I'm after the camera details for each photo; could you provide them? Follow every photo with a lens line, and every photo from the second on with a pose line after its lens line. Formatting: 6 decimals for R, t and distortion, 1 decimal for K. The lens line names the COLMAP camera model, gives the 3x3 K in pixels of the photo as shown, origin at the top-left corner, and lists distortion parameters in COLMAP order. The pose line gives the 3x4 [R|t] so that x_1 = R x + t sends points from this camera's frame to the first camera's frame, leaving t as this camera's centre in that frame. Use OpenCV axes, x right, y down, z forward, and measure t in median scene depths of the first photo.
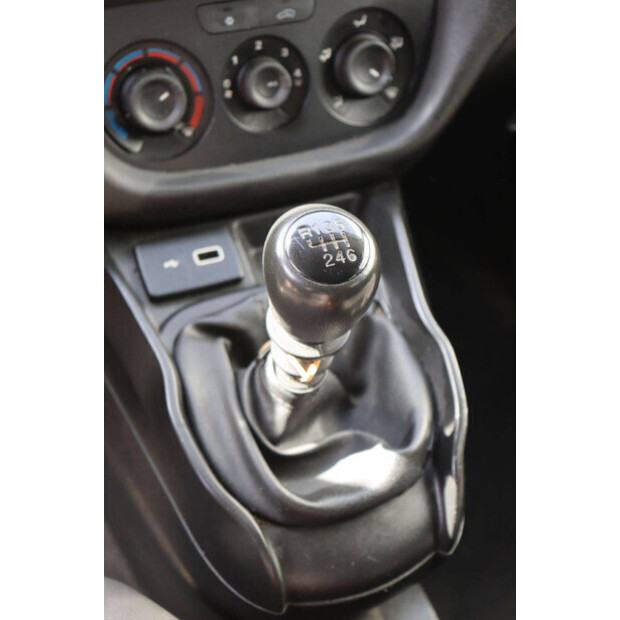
lens RADIAL K [[953.1, 0, 306.9], [0, 953.1, 306.1], [0, 0, 1]] dist [0.079648, 0.000000]
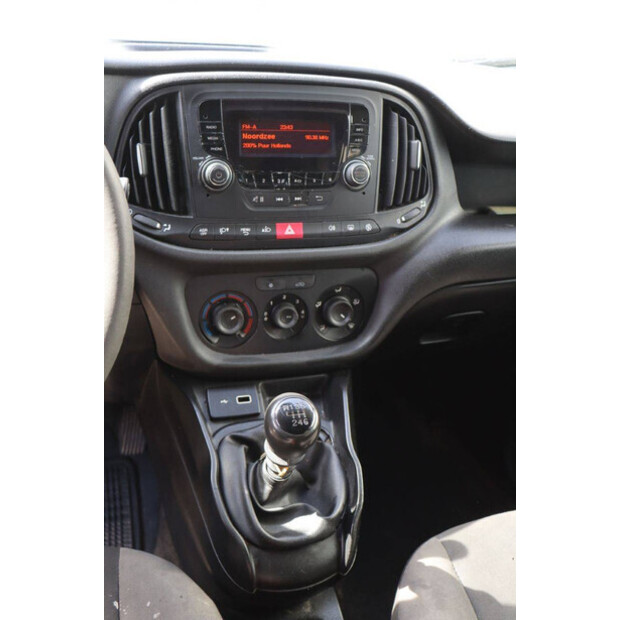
lens RADIAL K [[655.0, 0, 310.7], [0, 655.0, 314.9], [0, 0, 1]] dist [-0.040938, 0.000000]
pose [[0.990838, 0.130441, -0.035005, 0.057390], [-0.133815, 0.983241, -0.123815, -0.079784], [0.018267, 0.127365, 0.991688, -0.345017]]
